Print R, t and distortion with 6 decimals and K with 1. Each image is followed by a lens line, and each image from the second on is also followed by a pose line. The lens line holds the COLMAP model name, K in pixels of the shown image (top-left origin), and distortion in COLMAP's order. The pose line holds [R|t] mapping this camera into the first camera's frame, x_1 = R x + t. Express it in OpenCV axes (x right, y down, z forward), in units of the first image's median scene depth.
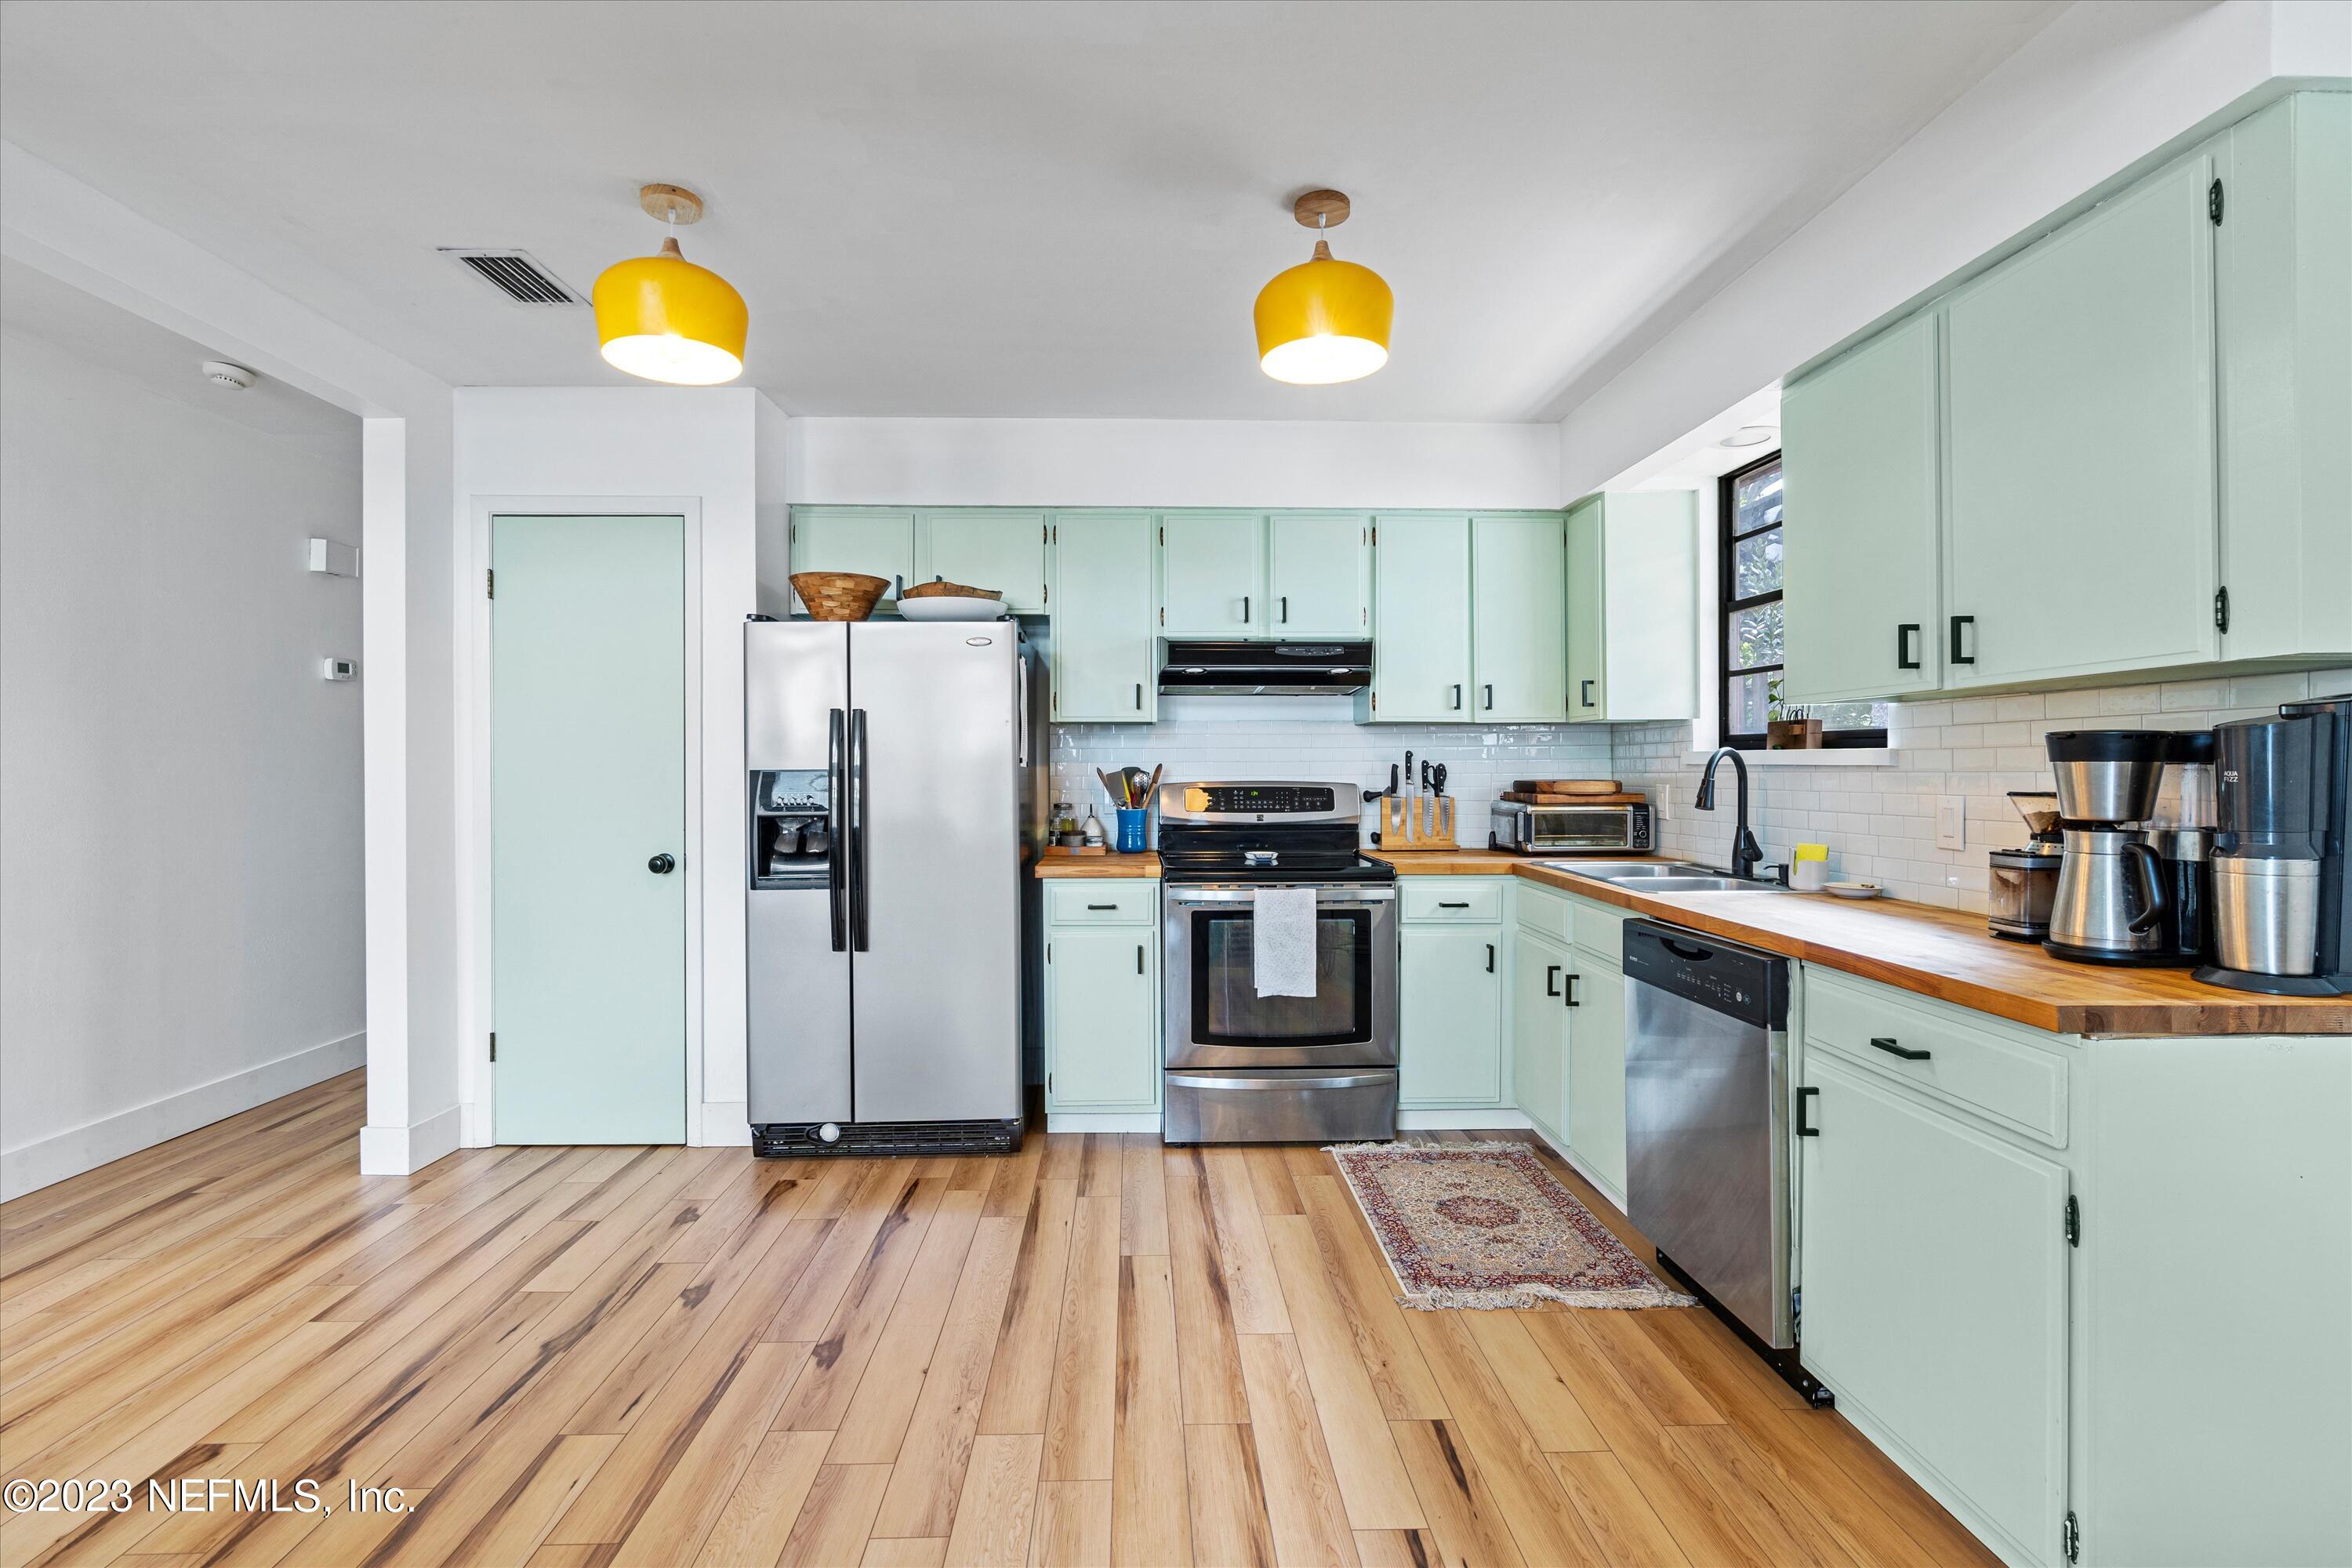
lens RADIAL K [[1076.7, 0, 1168.5], [0, 1076.7, 768.3], [0, 0, 1]] dist [-0.005165, 0.000559]
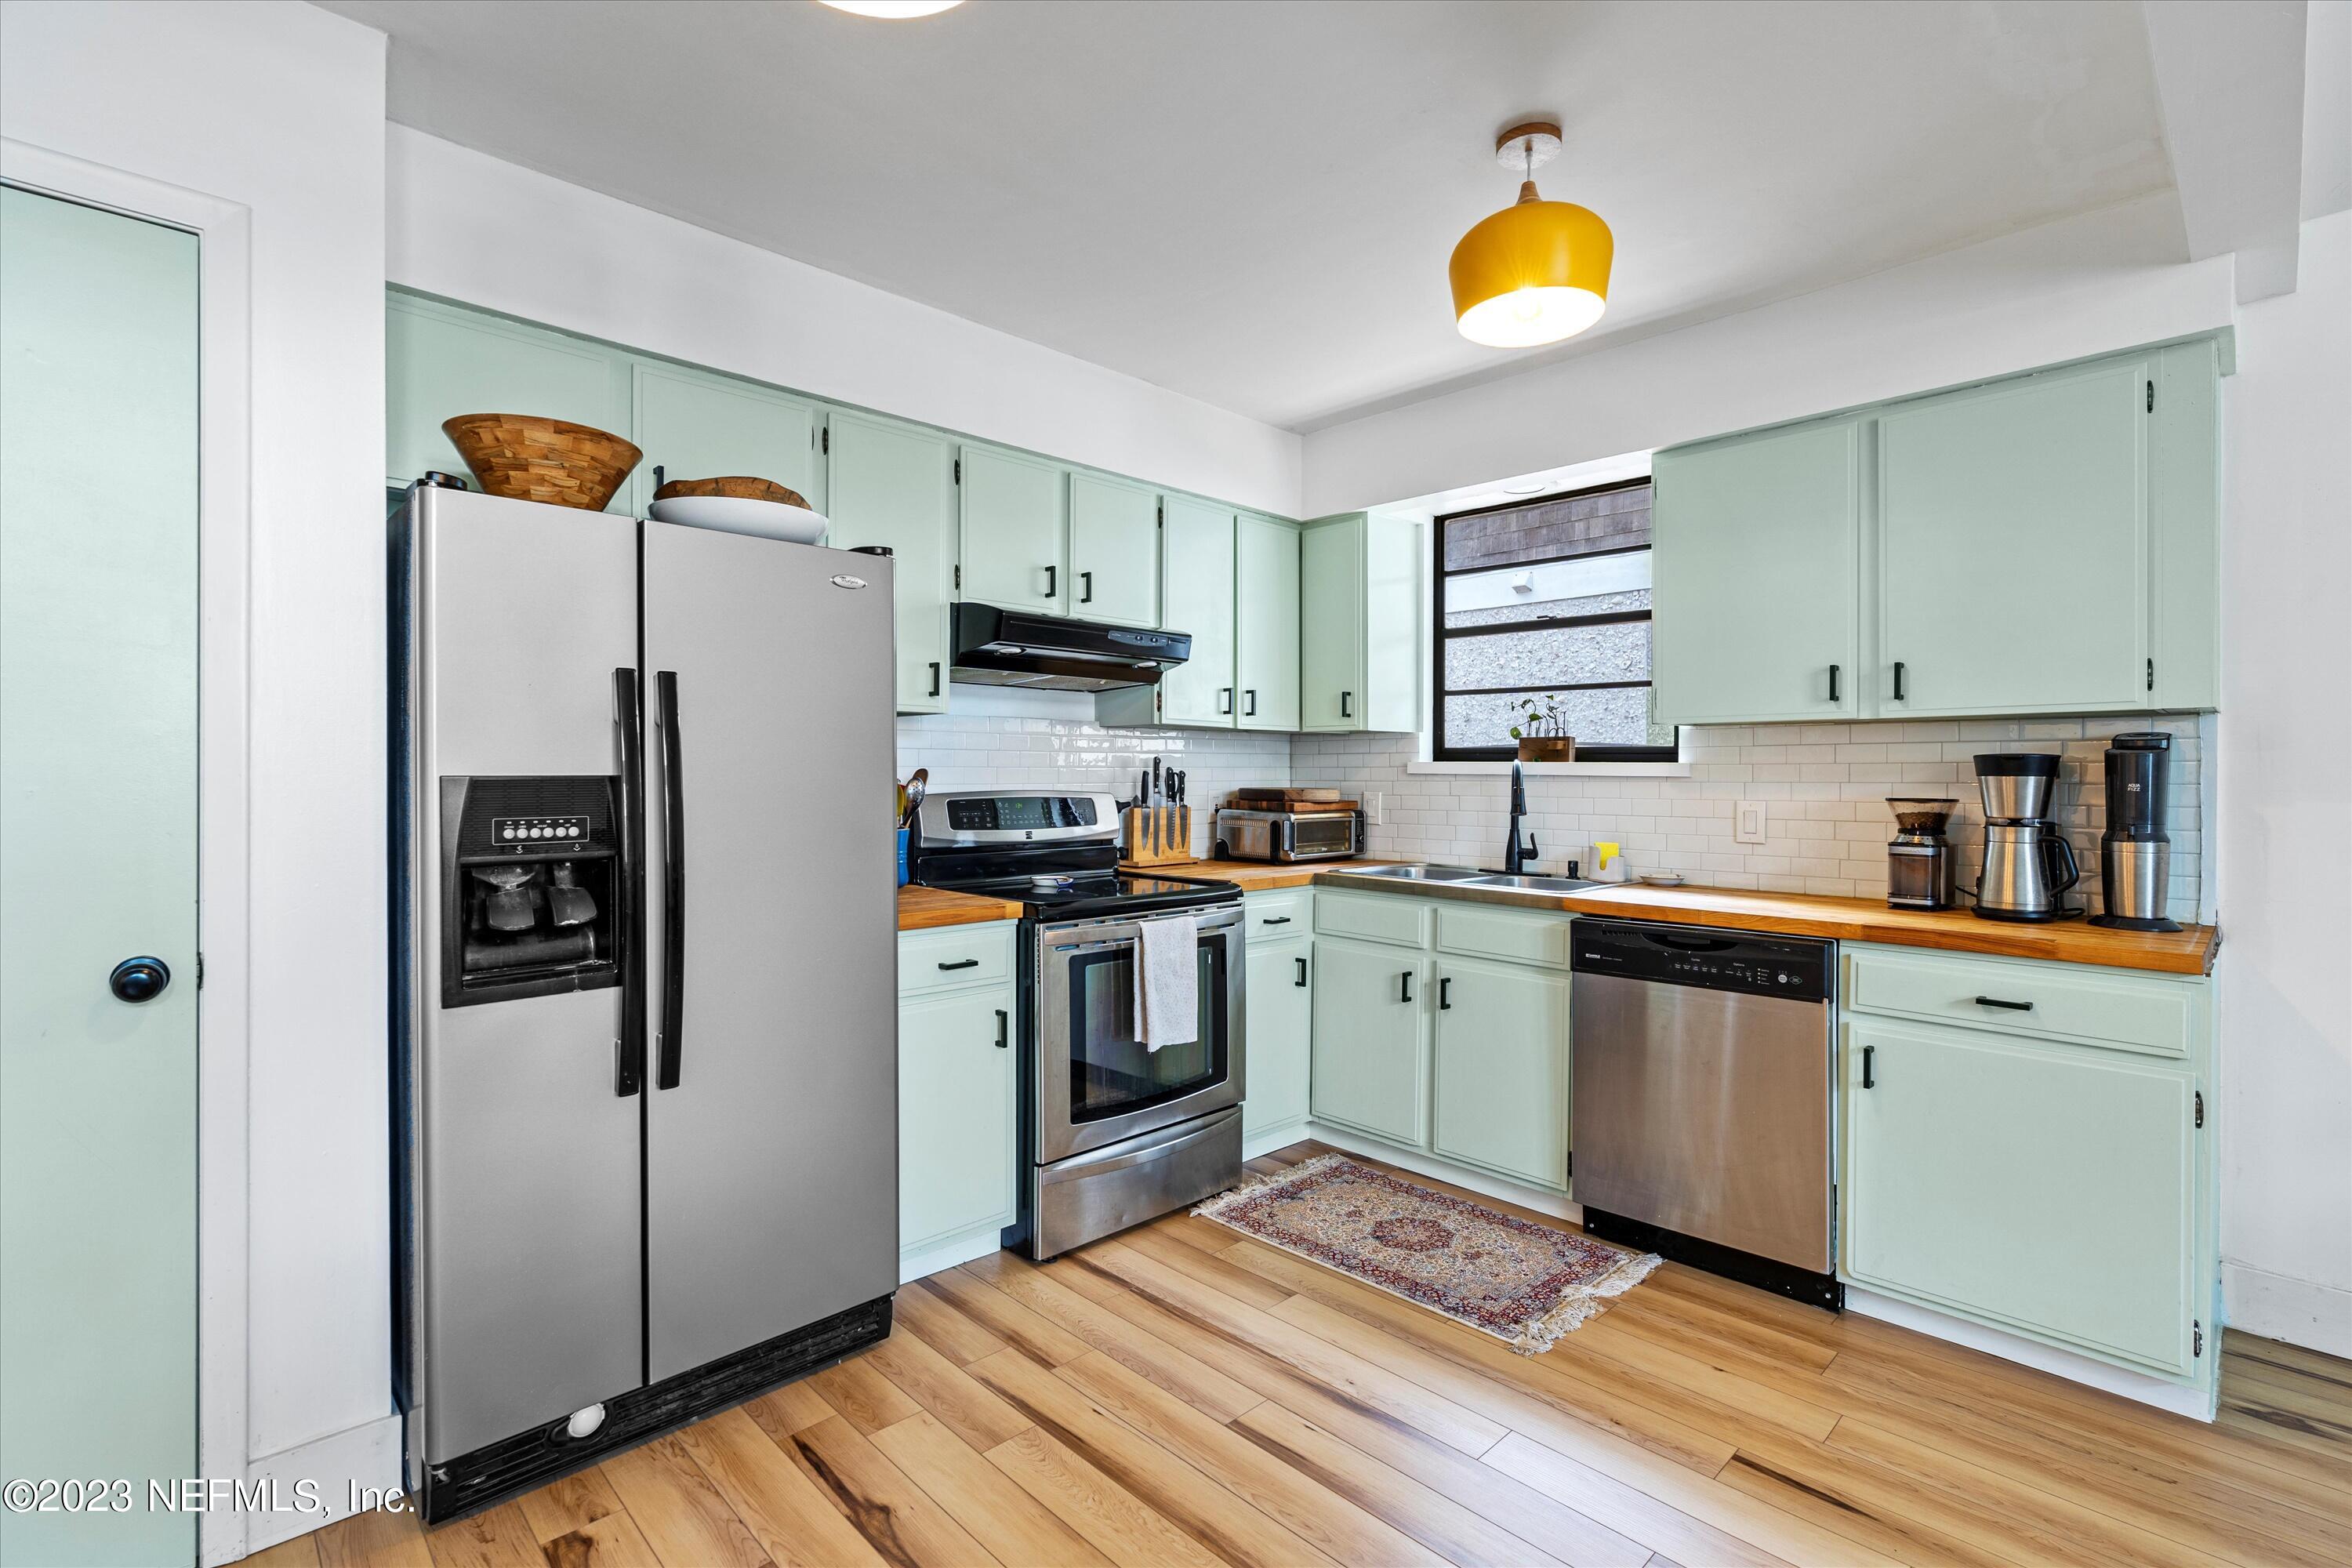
lens RADIAL K [[1076.7, 0, 1173.0], [0, 1076.7, 774.3], [0, 0, 1]] dist [-0.005165, 0.000559]
pose [[0.739754, 0.005273, 0.672857, -0.471992], [-0.005957, 0.999981, -0.001288, -0.000276], [-0.672852, -0.003055, 0.739771, 0.383116]]
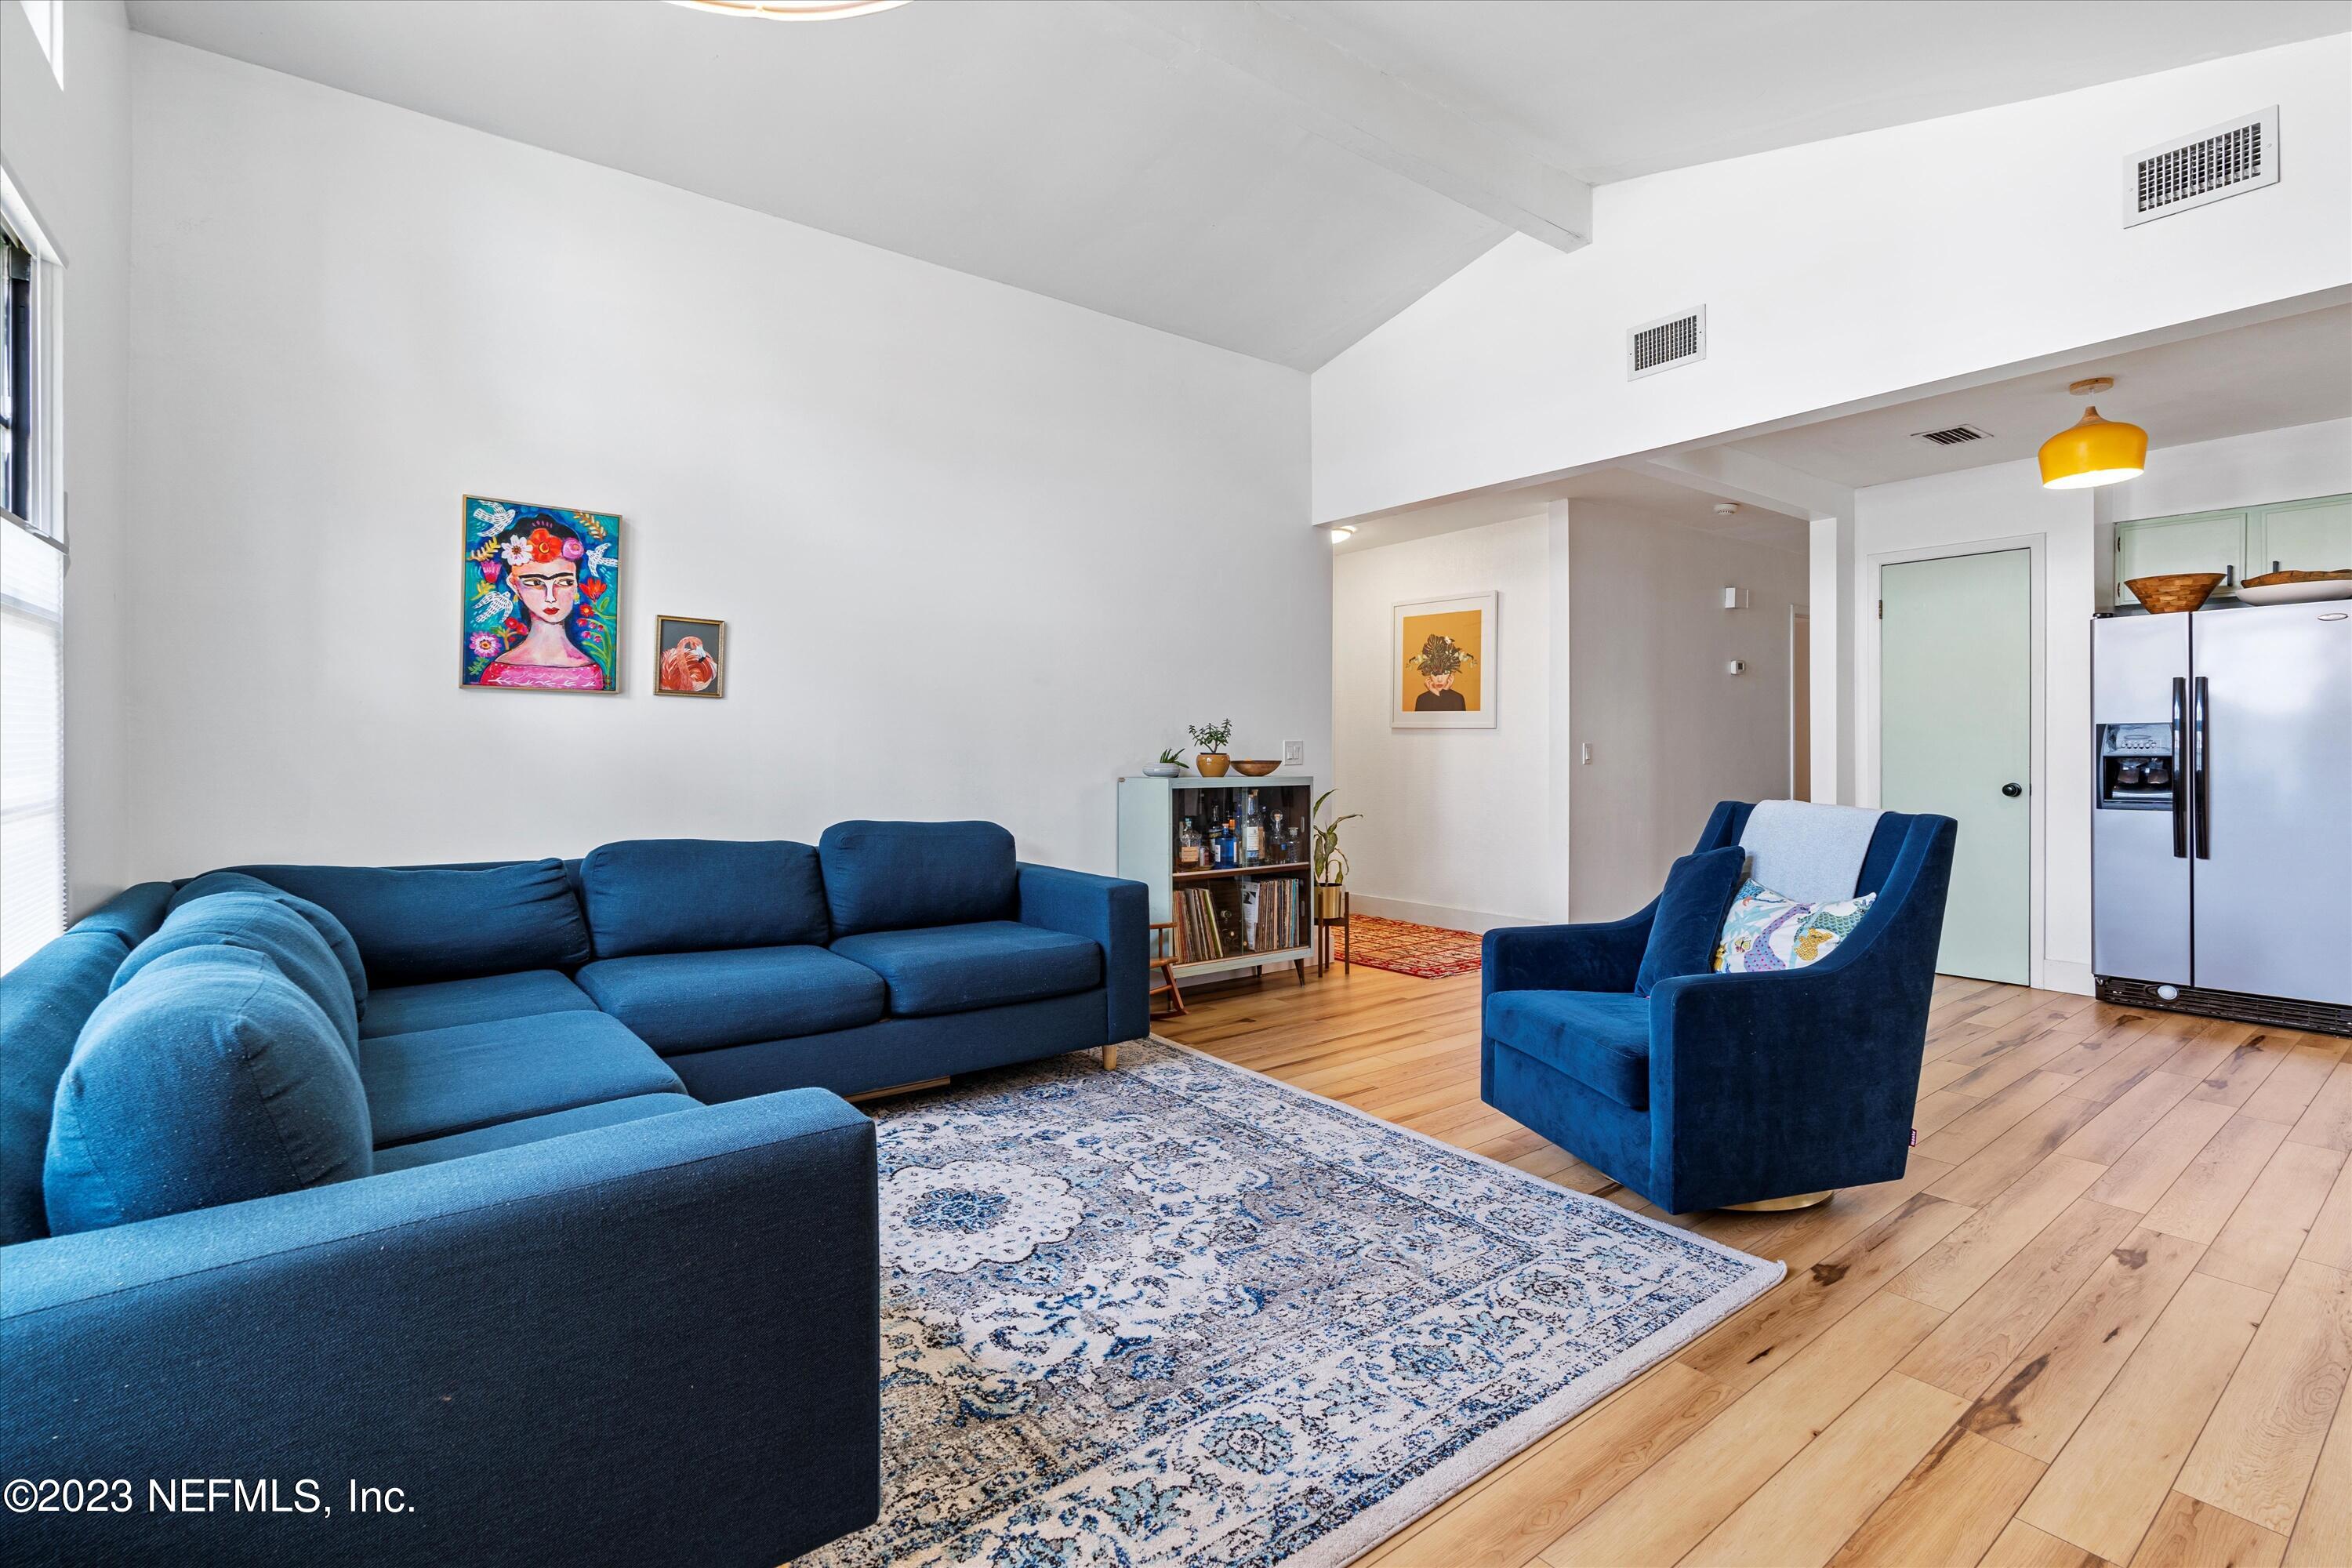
lens RADIAL K [[1076.7, 0, 1166.9], [0, 1076.7, 752.9], [0, 0, 1]] dist [-0.005165, 0.000559]
pose [[0.581462, 0.007214, -0.813542, 0.047674], [0.002717, 0.999938, 0.010809, 0.020411], [0.813569, -0.008495, 0.581406, -0.810268]]
